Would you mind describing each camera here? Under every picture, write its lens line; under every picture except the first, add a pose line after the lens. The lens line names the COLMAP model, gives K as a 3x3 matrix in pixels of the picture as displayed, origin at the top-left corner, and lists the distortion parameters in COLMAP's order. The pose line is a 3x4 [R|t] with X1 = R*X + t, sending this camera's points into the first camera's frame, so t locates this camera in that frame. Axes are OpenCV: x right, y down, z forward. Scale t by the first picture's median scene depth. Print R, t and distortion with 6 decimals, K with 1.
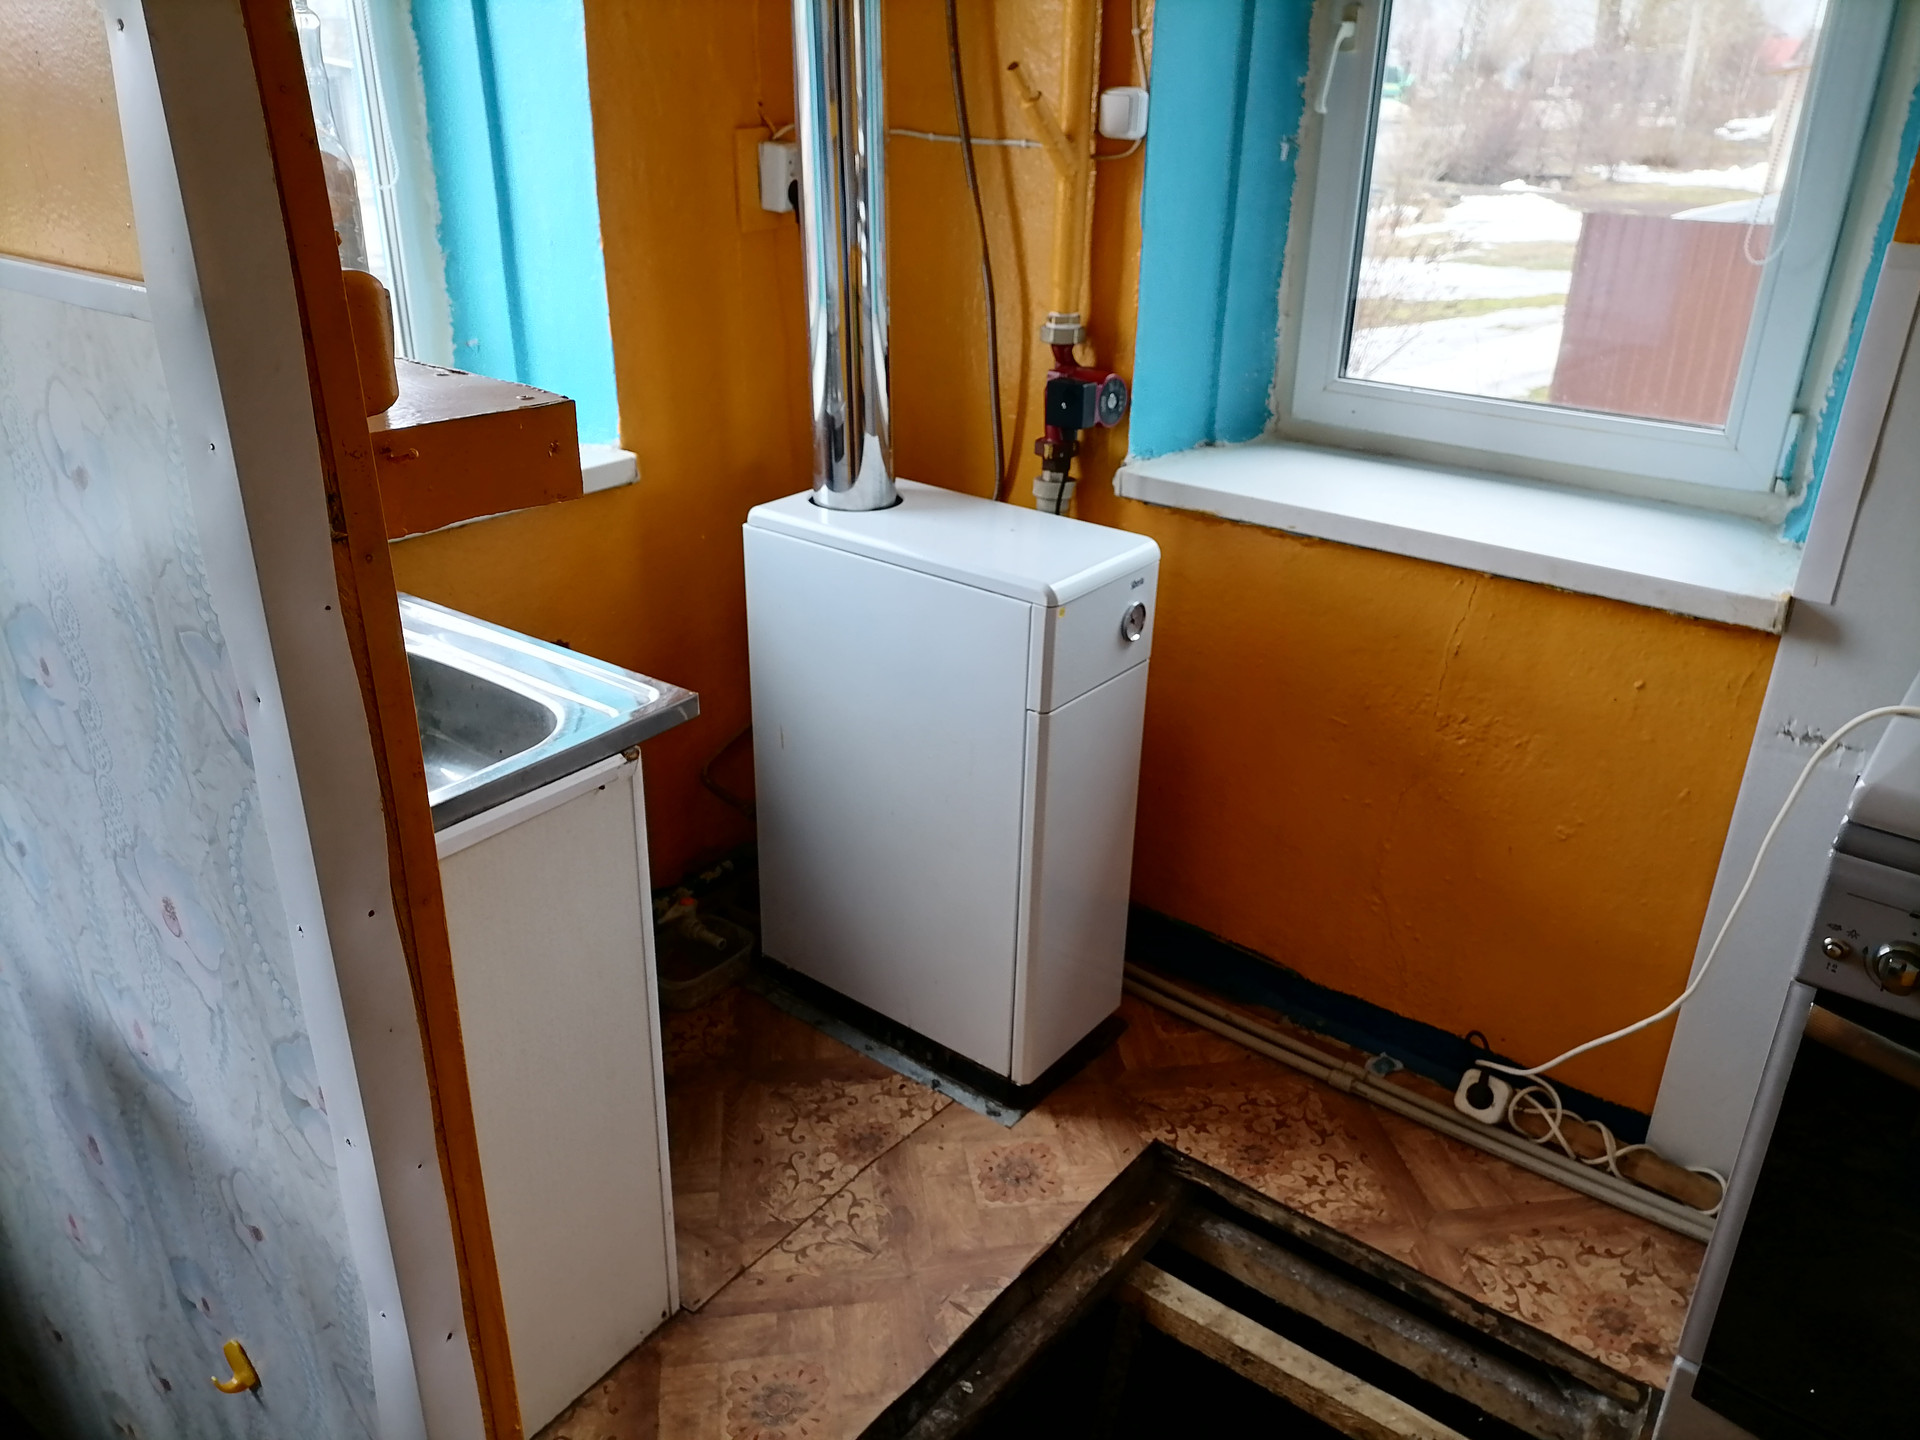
lens RADIAL K [[1429.5, 0, 955.9], [0, 1429.5, 721.3], [0, 0, 1]] dist [0.035453, -0.001539]
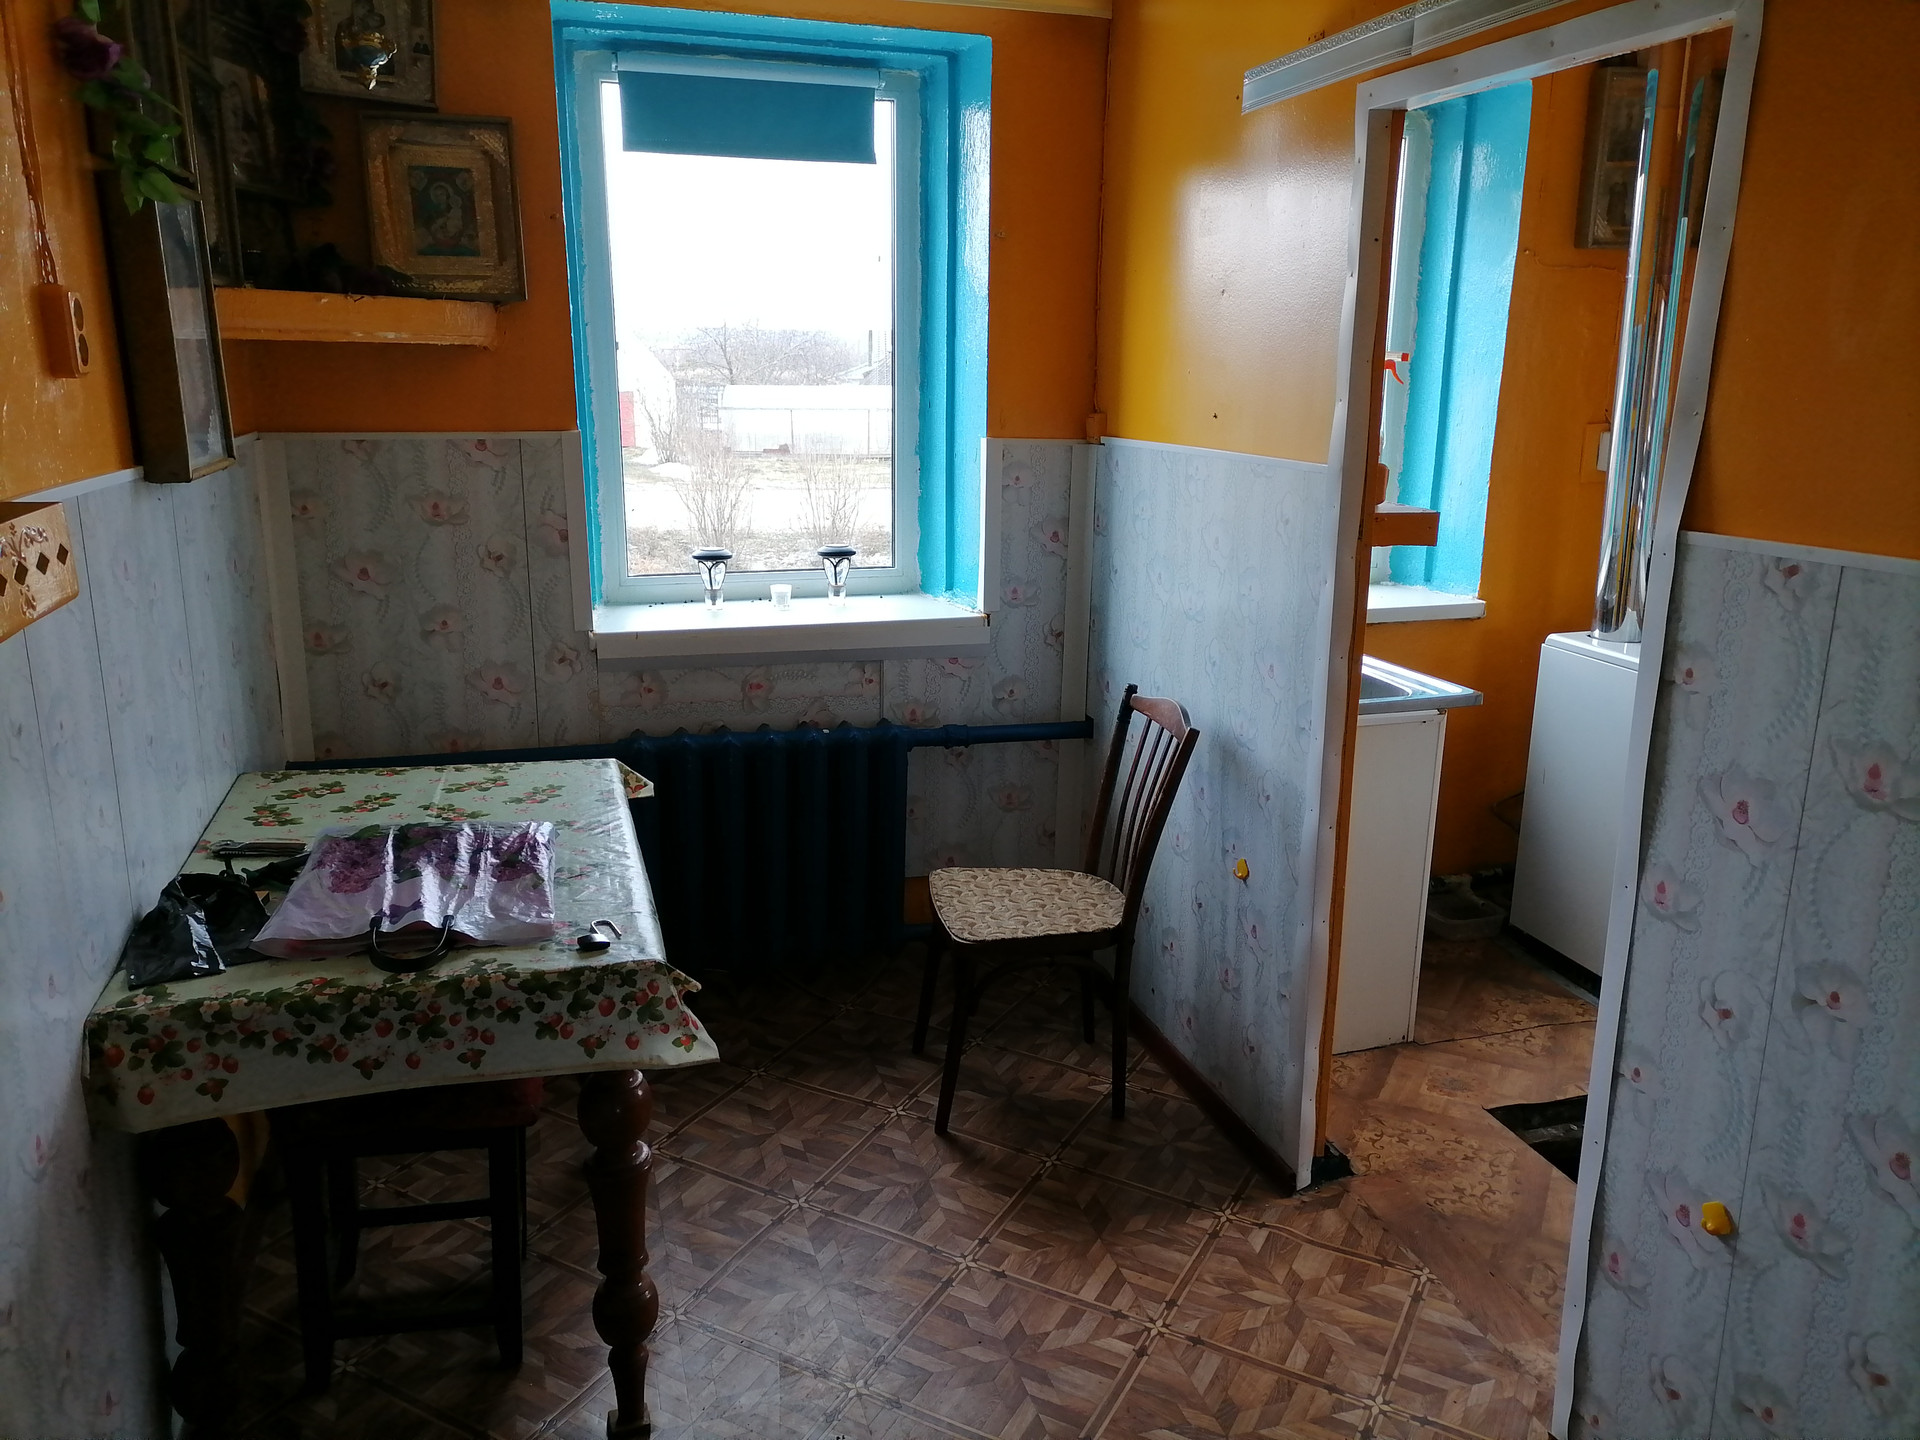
lens RADIAL K [[1429.5, 0, 961.2], [0, 1429.5, 720.5], [0, 0, 1]] dist [0.035453, -0.001539]
pose [[0.816285, 0.134568, -0.561757, 0.292439], [-0.234981, 0.965744, -0.110106, 0.338197], [0.527696, 0.221880, 0.819943, -0.832145]]
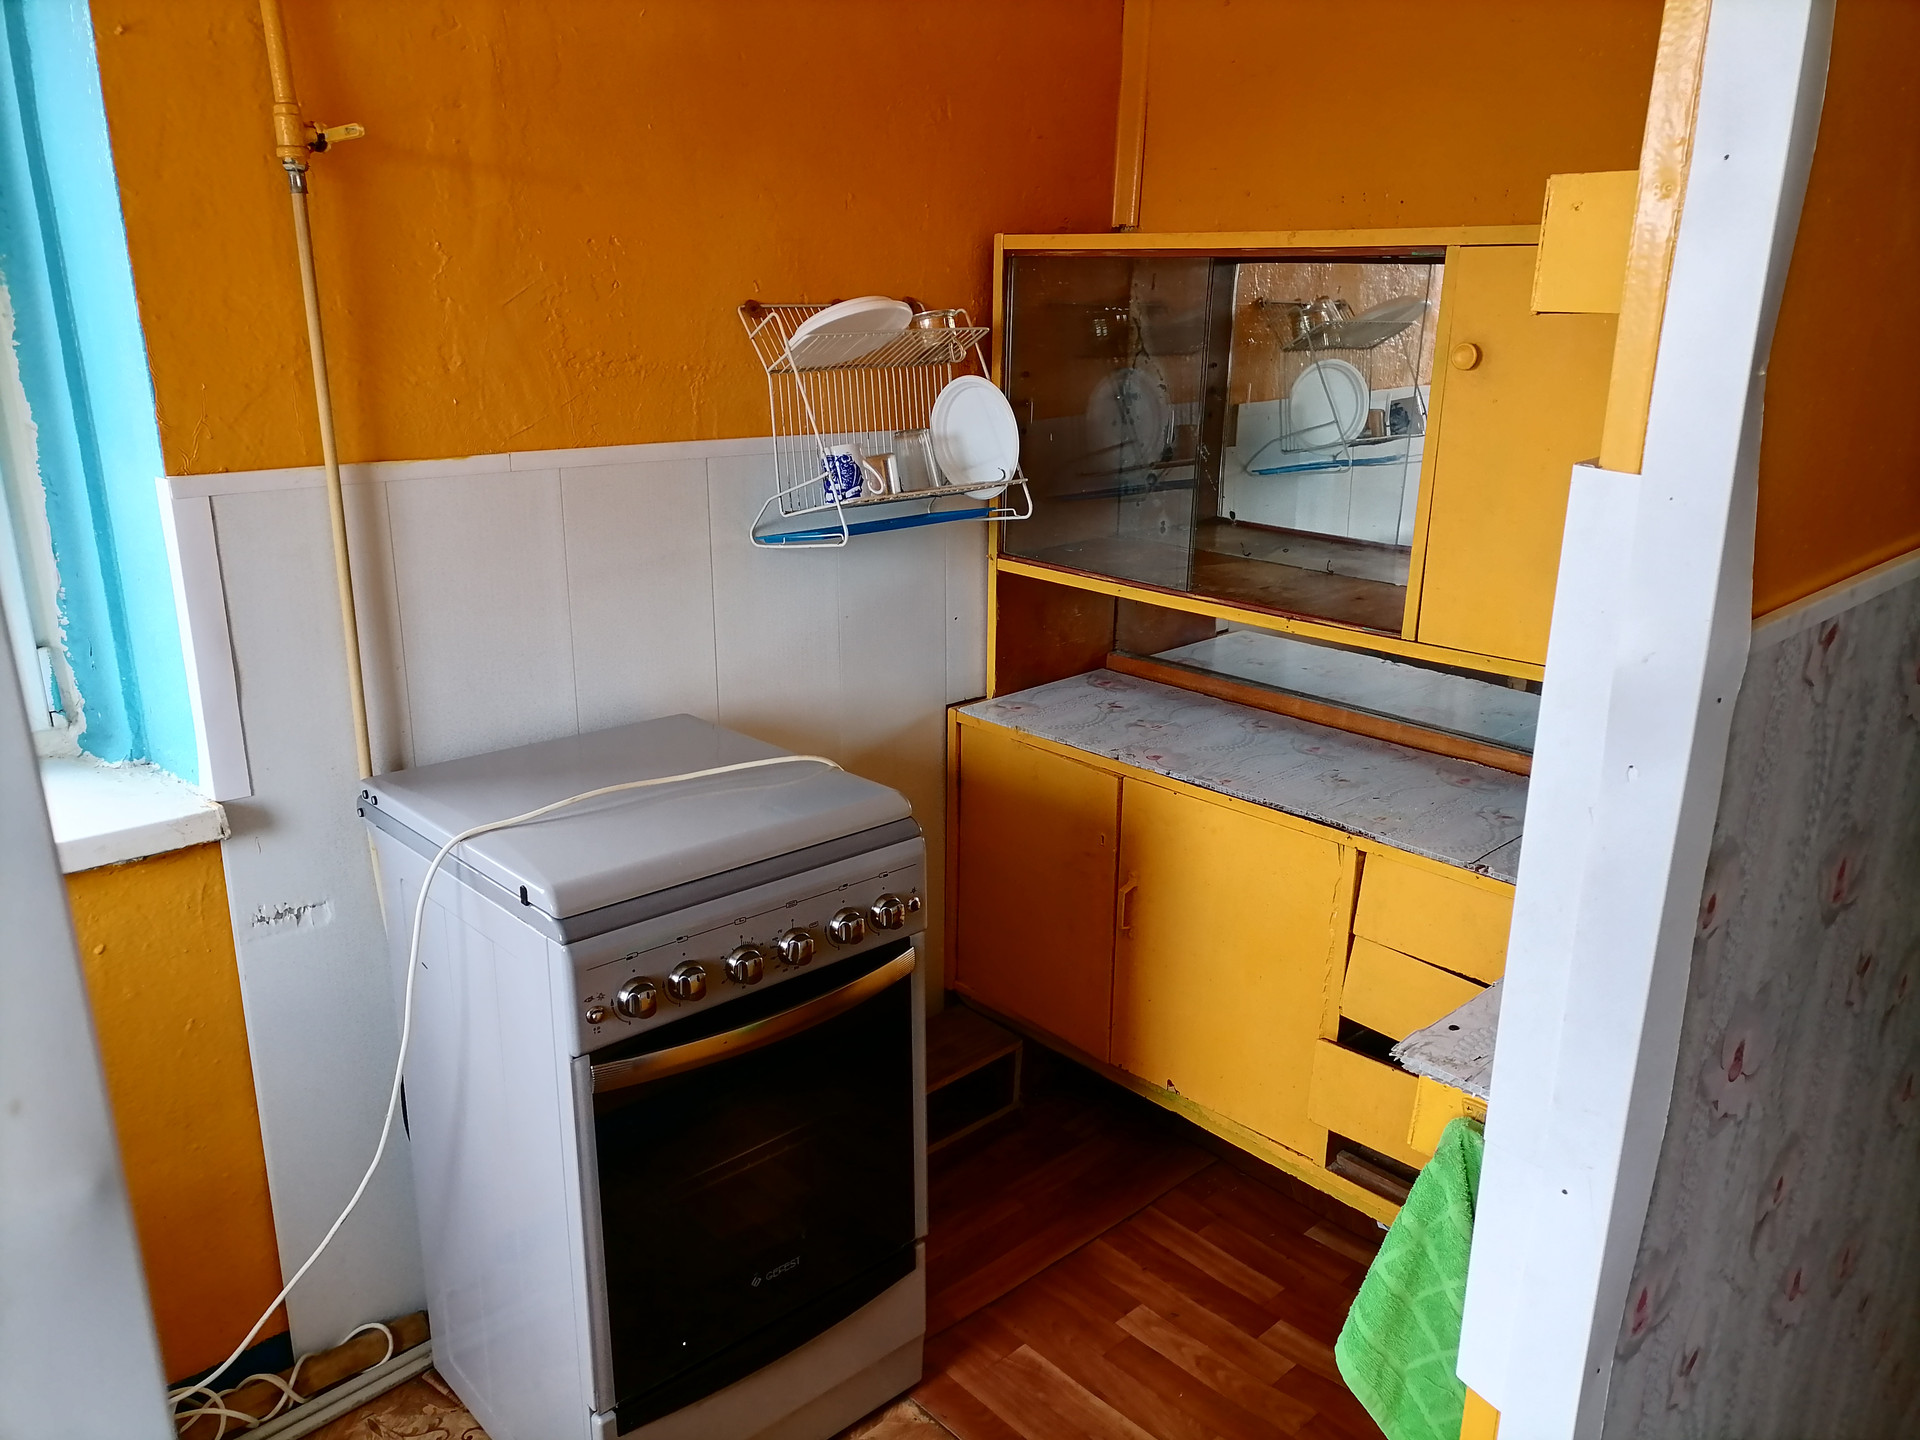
lens RADIAL K [[1429.5, 0, 954.4], [0, 1429.5, 724.2], [0, 0, 1]] dist [0.035453, -0.001539]
pose [[0.161992, -0.299204, 0.940338, -0.283704], [0.405475, 0.888944, 0.213000, -0.135667], [-0.899638, 0.346779, 0.265322, 0.215742]]
